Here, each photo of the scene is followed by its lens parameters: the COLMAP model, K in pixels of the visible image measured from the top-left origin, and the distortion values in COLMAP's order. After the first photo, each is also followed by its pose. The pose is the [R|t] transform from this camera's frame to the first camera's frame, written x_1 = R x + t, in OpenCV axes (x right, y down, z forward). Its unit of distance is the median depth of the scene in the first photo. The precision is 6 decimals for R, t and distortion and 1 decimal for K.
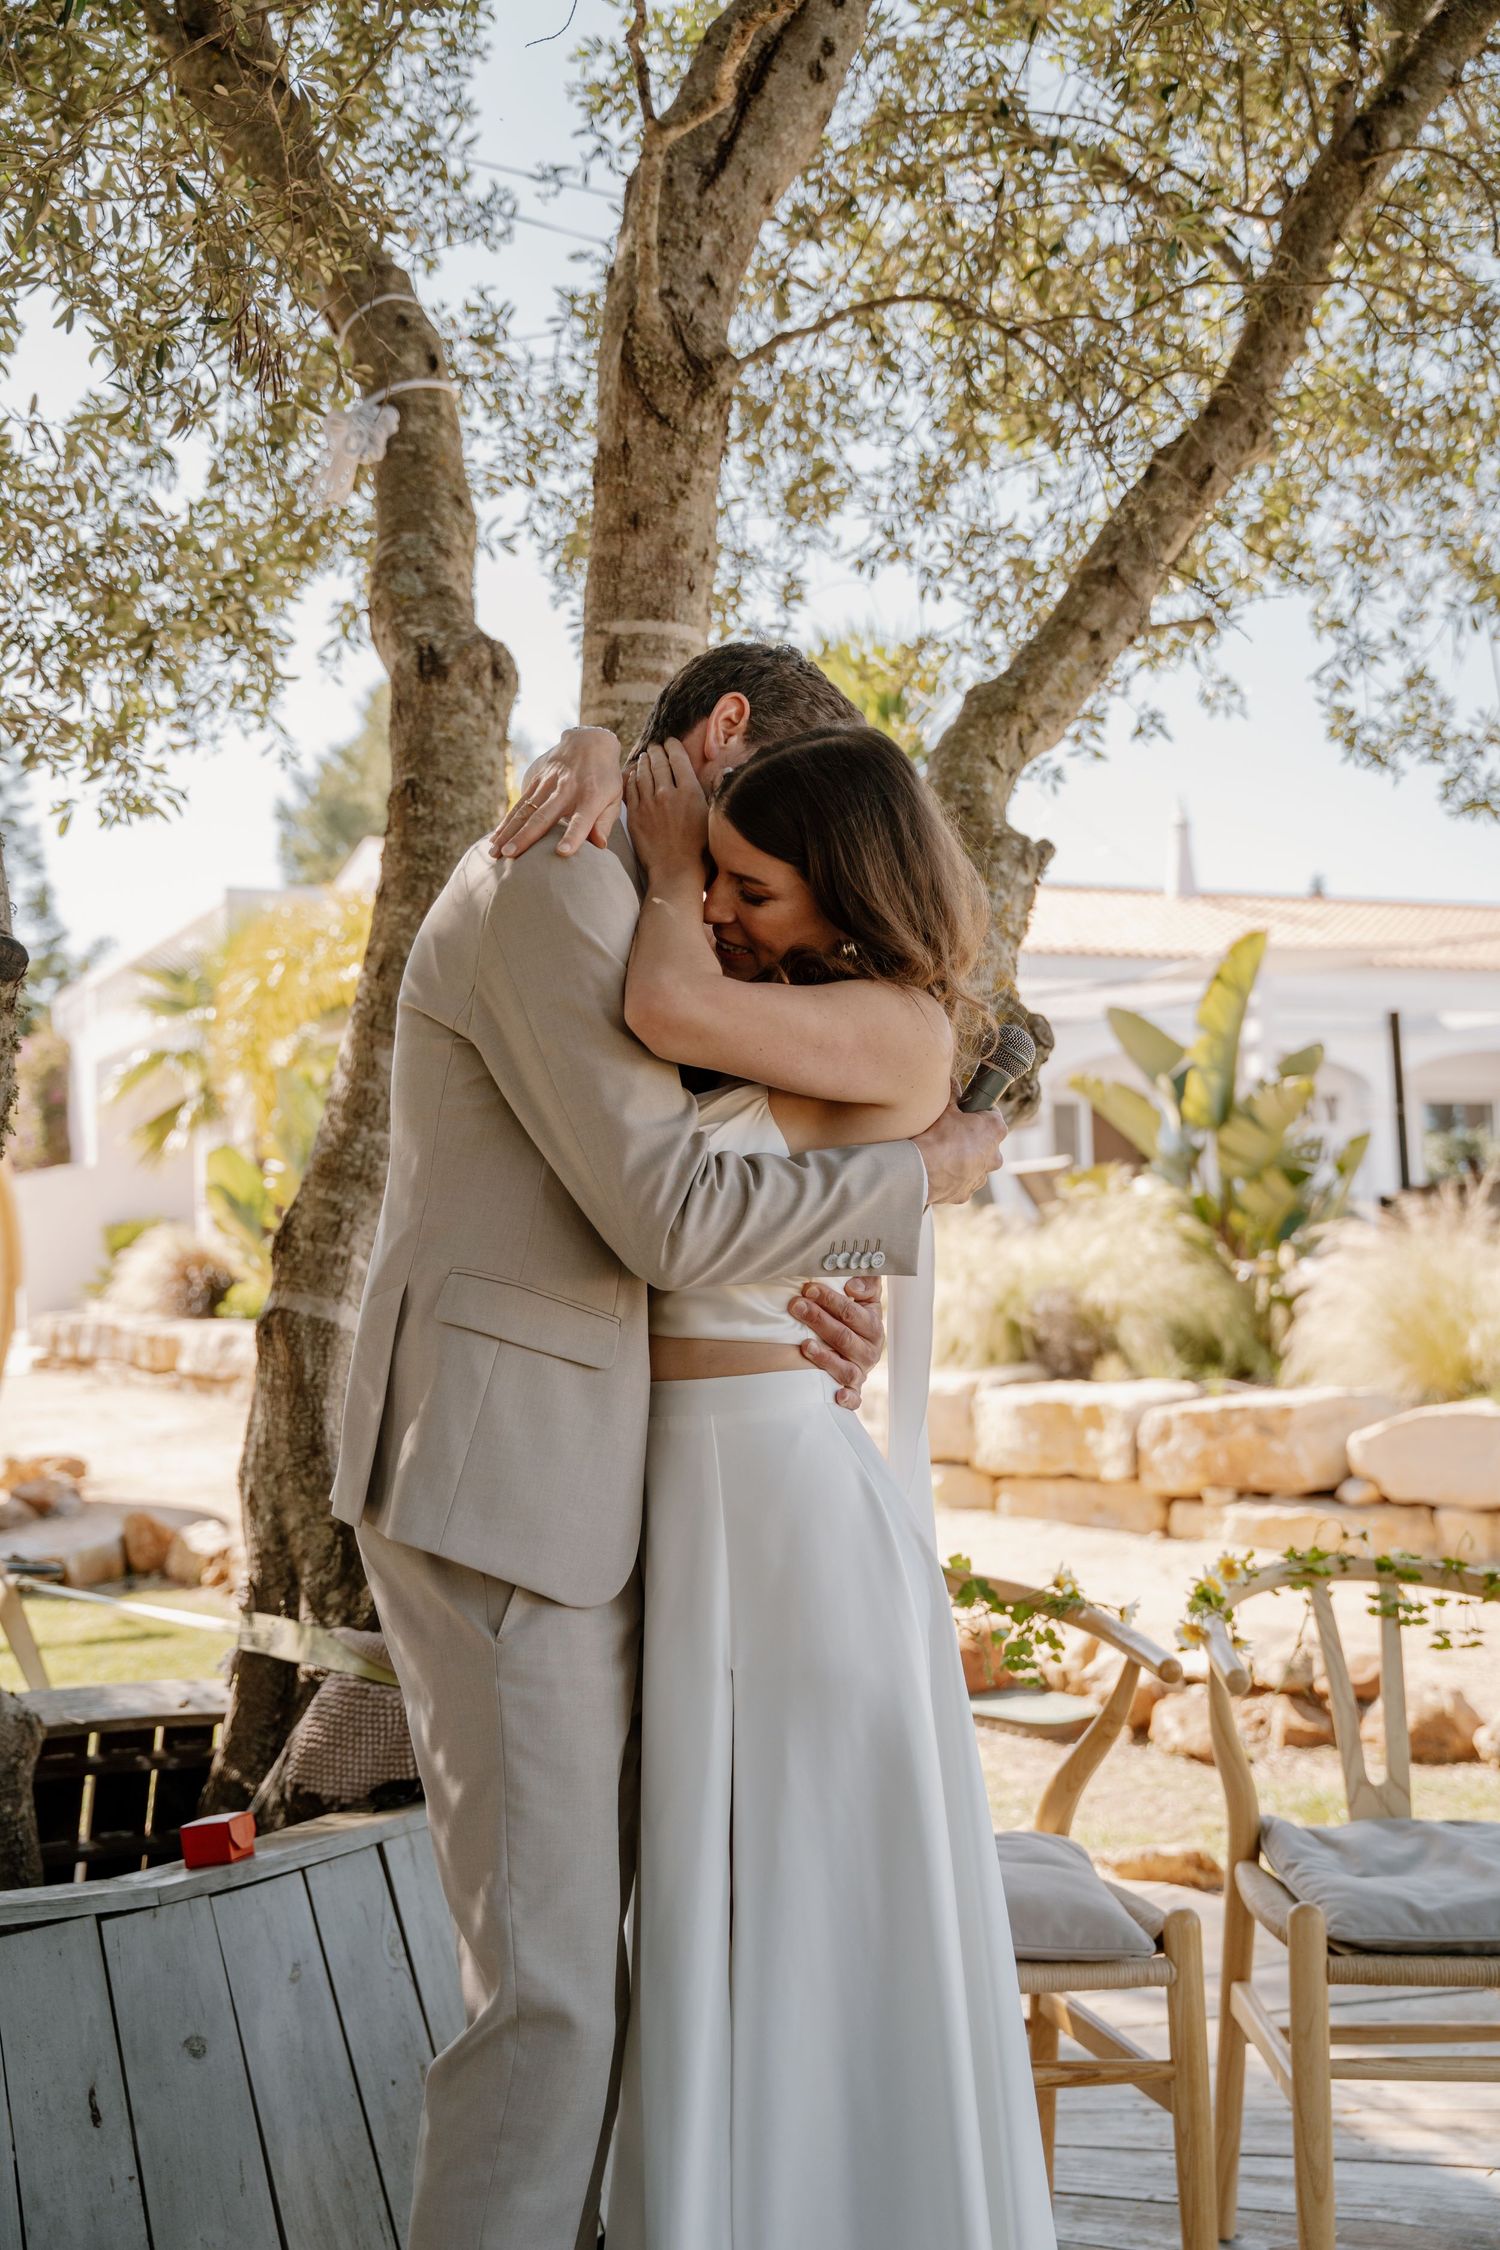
lens RADIAL K [[2385.7, 0, 750.0], [0, 2385.7, 1143.8], [0, 0, 1]] dist [-0.047572, 0.253280]
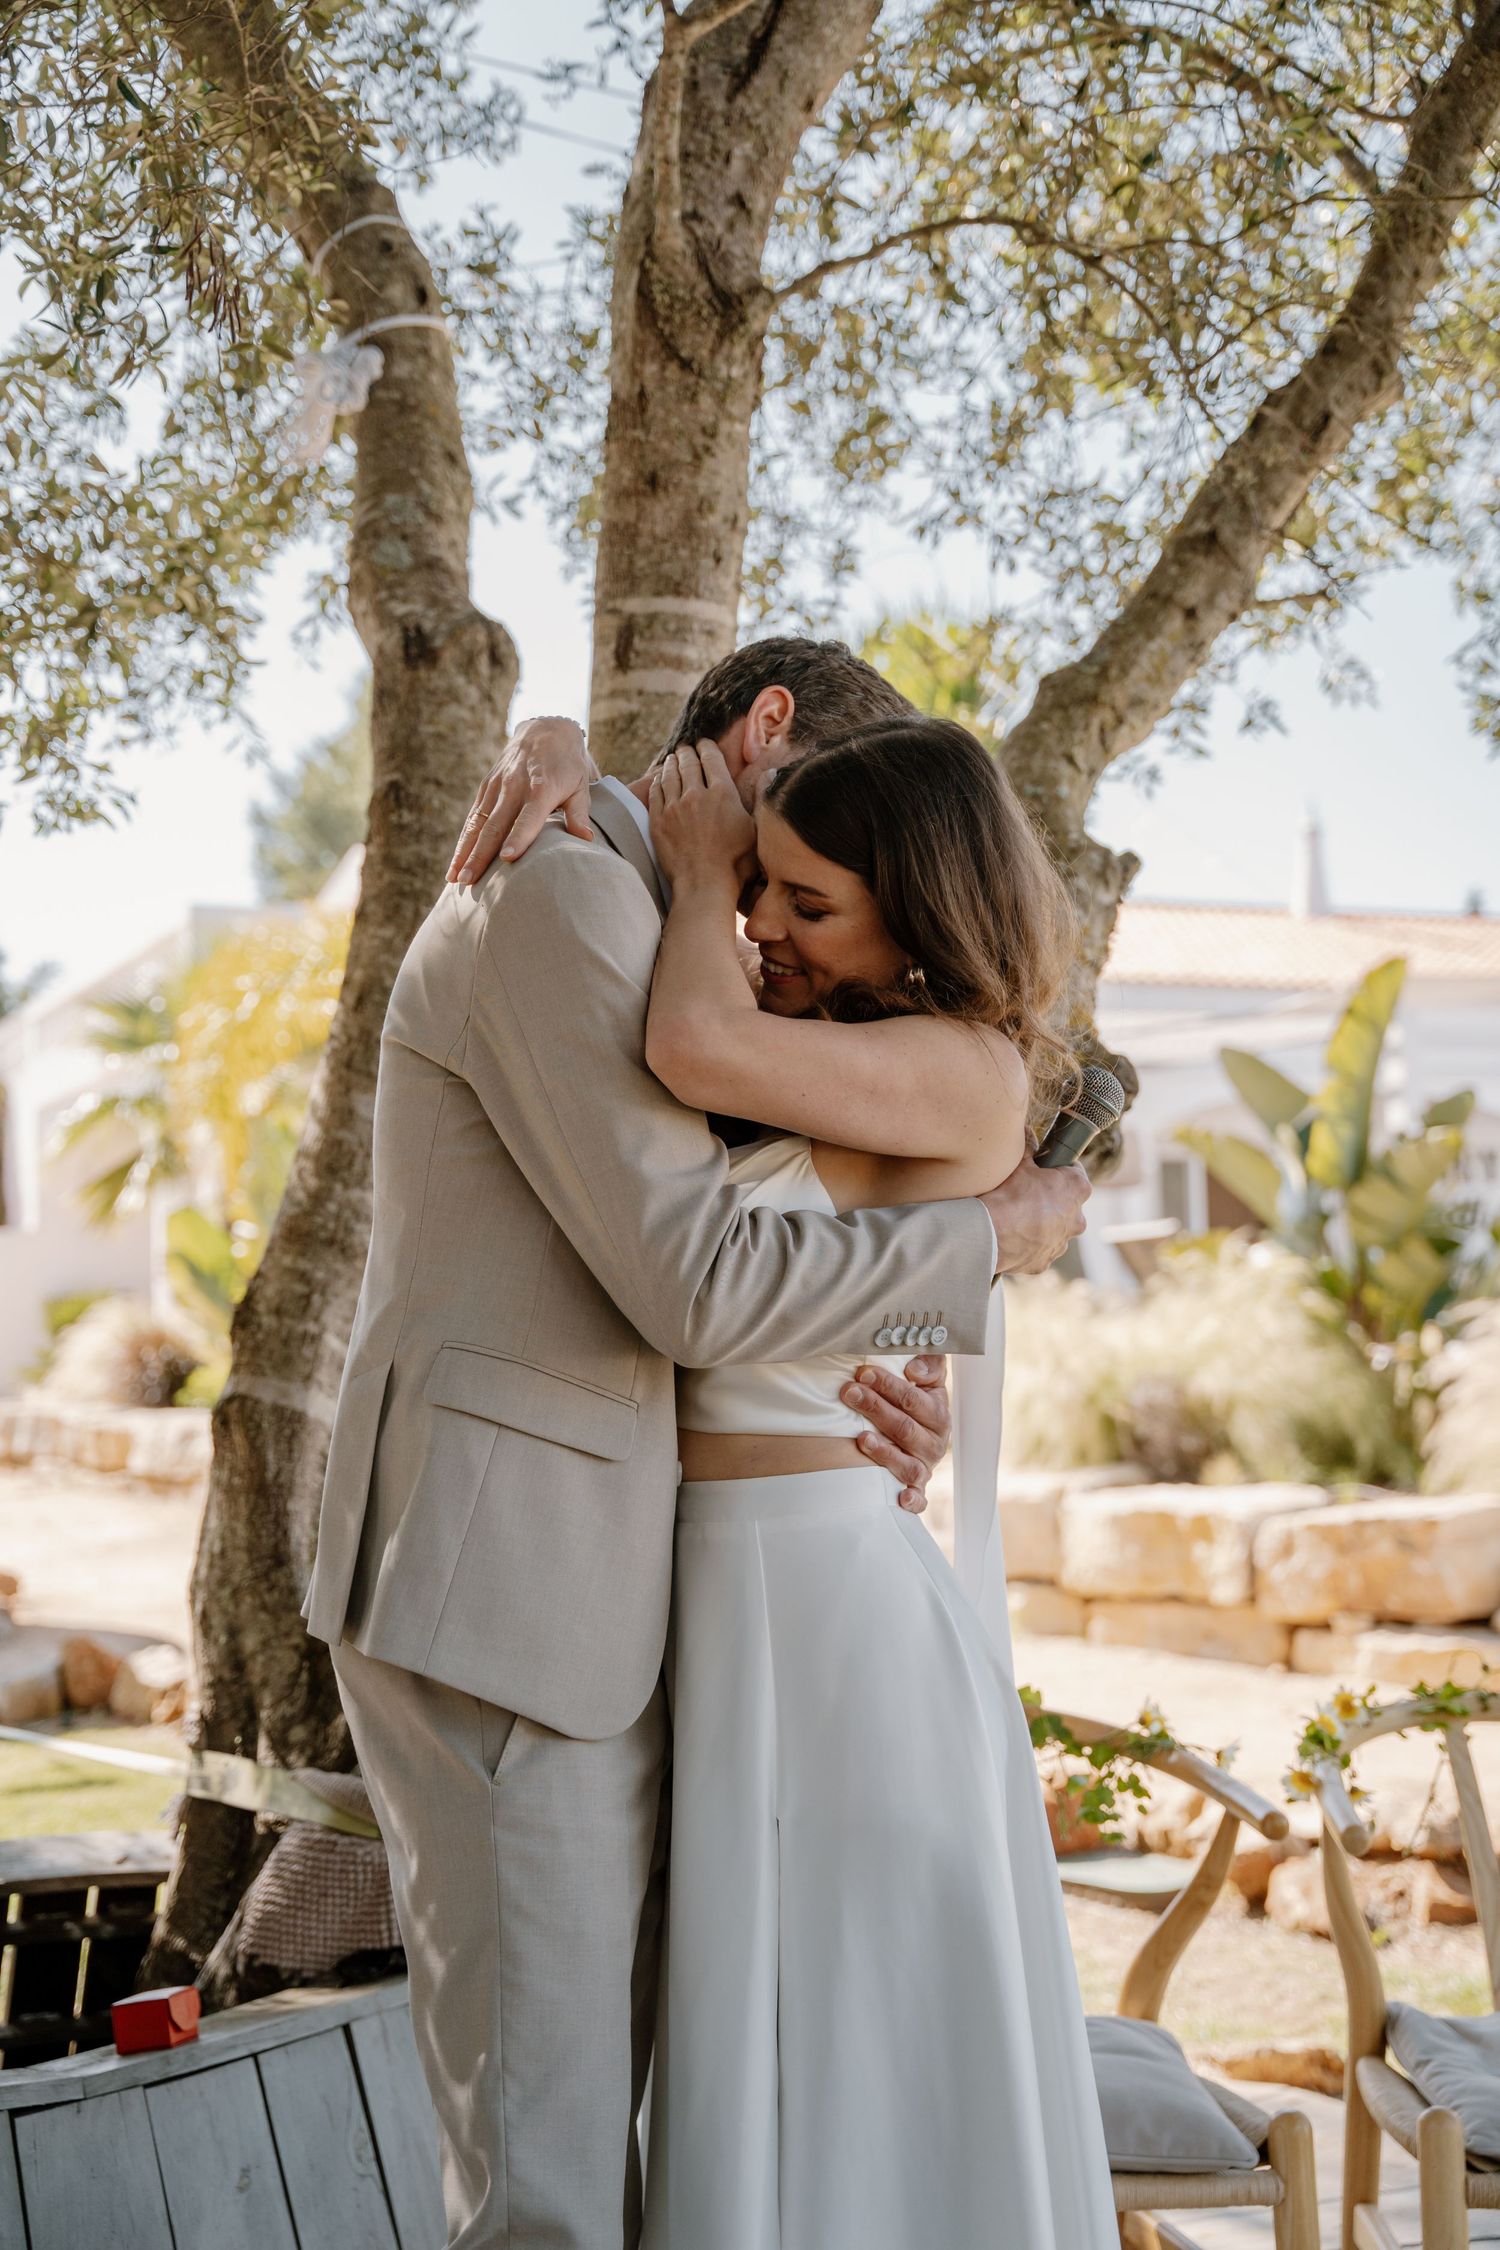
lens RADIAL K [[2799.1, 0, 755.5], [0, 2799.1, 1152.2], [0, 0, 1]] dist [0.011793, 0.332362]
pose [[0.999843, 0.002054, -0.017583, 0.006254], [-0.002389, 0.999816, -0.019054, 0.000317], [0.017541, 0.019093, 0.999664, -0.008771]]
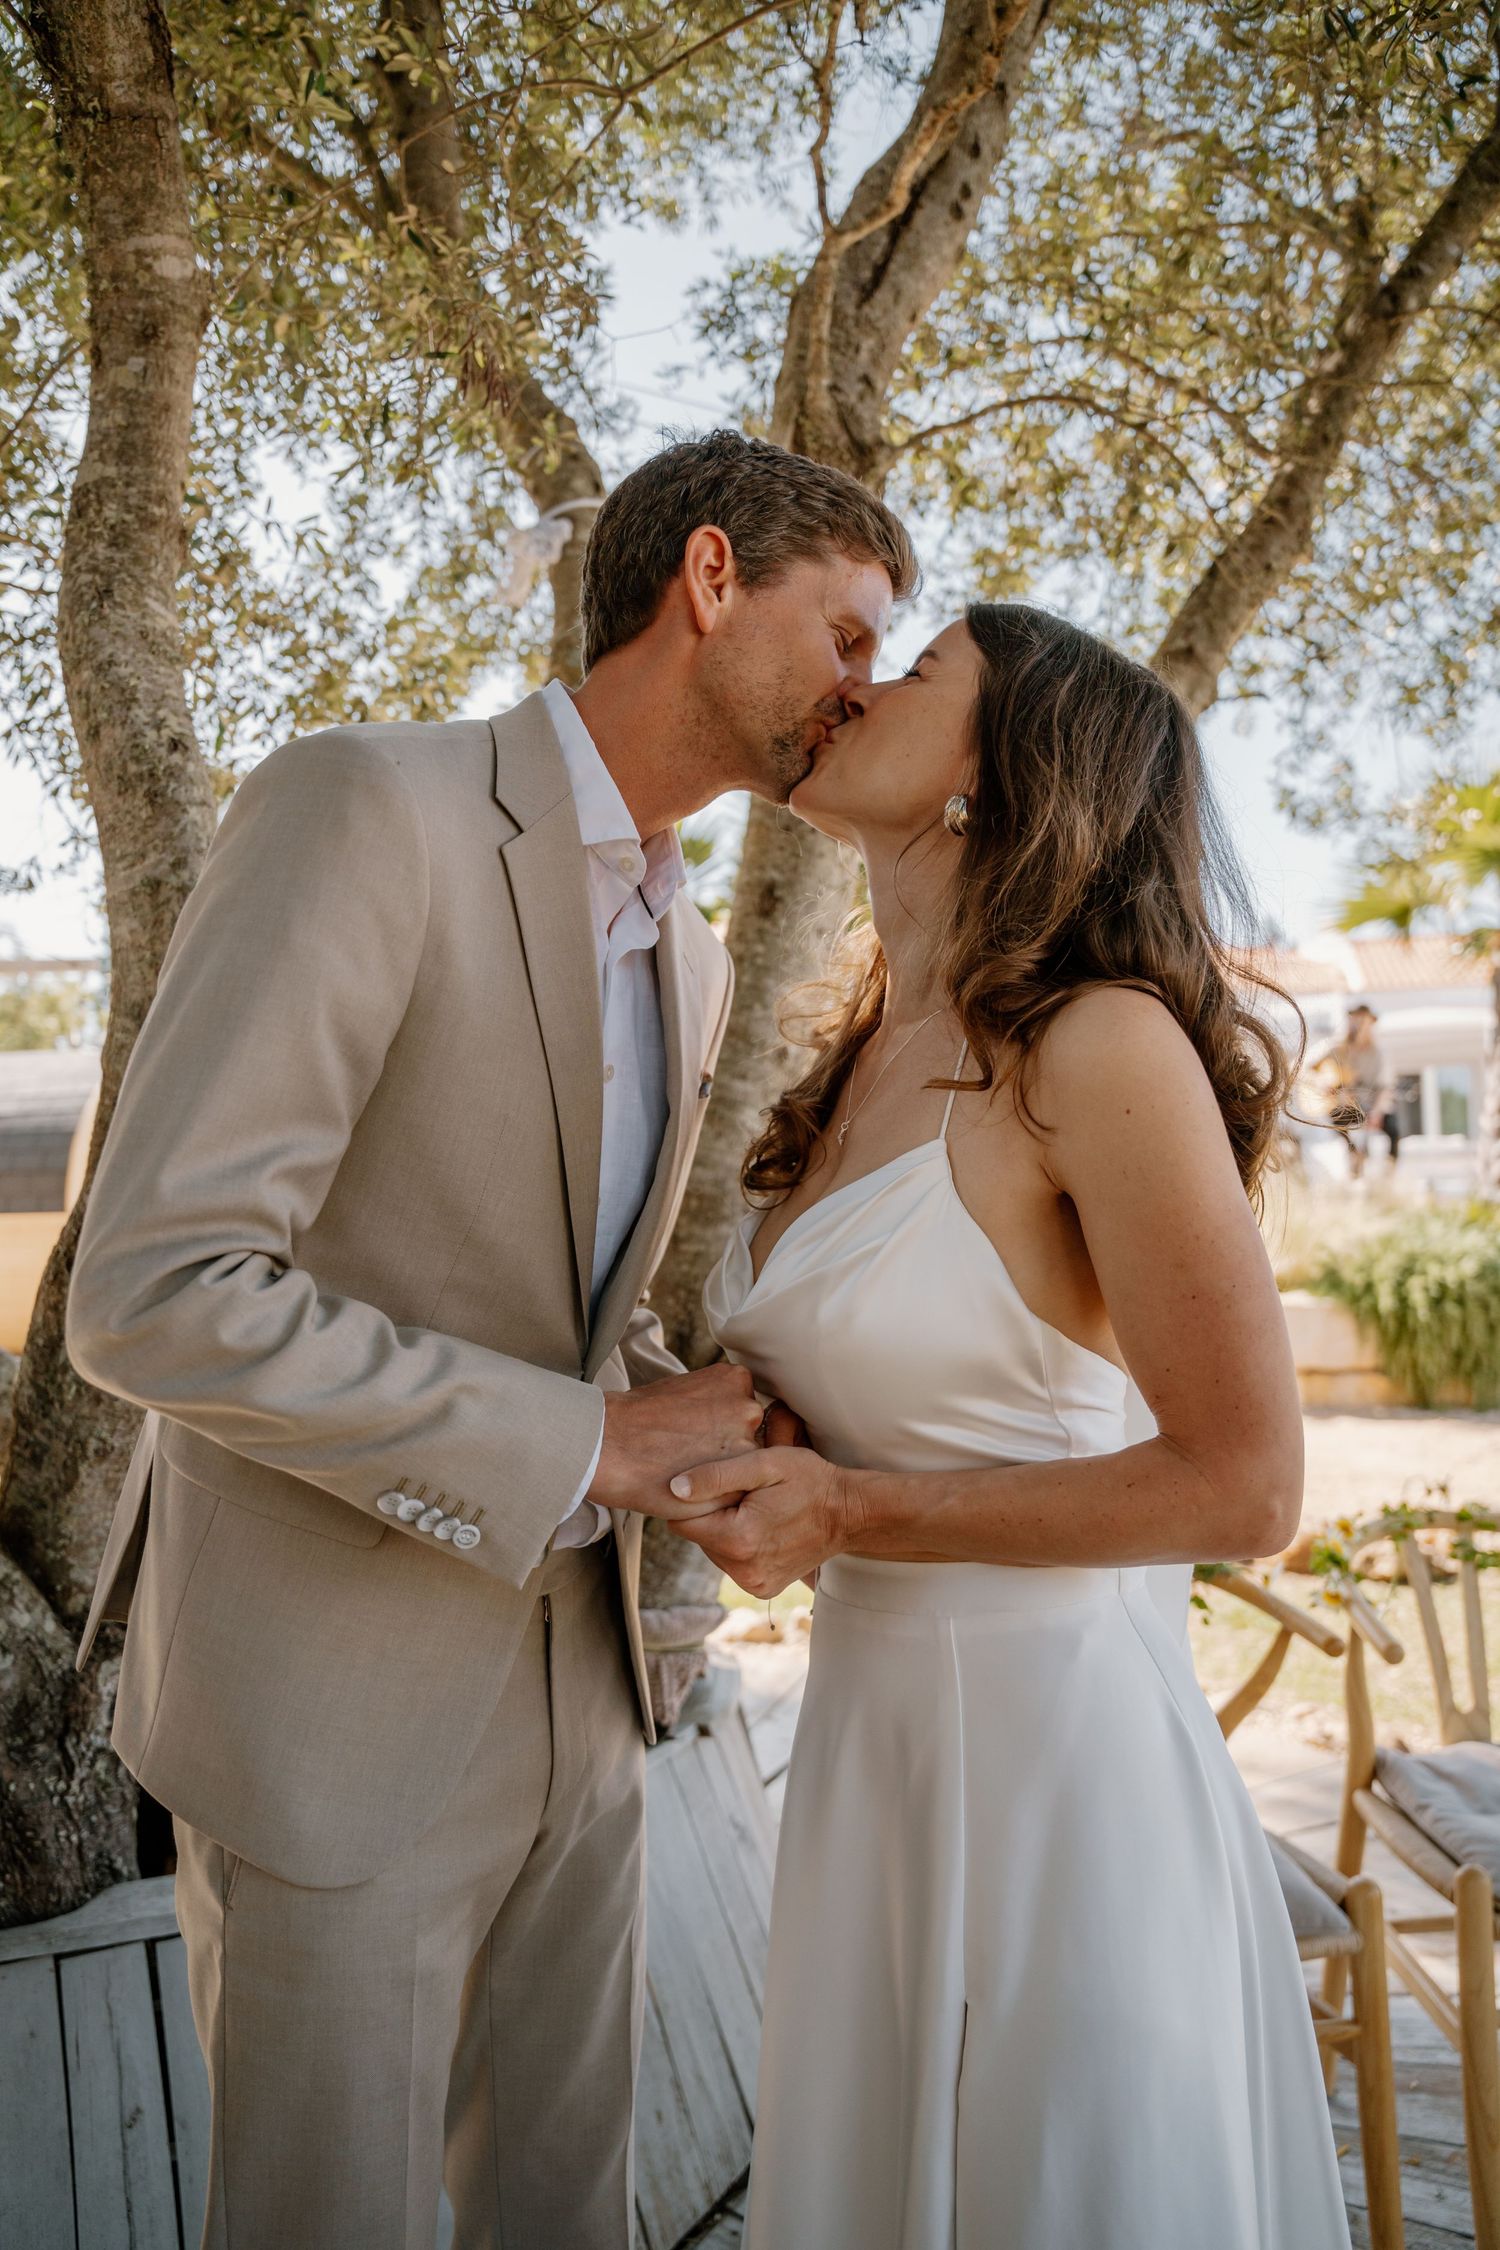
lens RADIAL K [[1552.4, 0, 746.9], [0, 1552.4, 1141.2], [0, 0, 1]] dist [-0.171333, 0.129670]
pose [[0.999938, -0.002904, 0.010775, -0.072548], [0.002619, 0.999650, 0.026340, -0.019010], [-0.010848, -0.026310, 0.999595, 0.249285]]
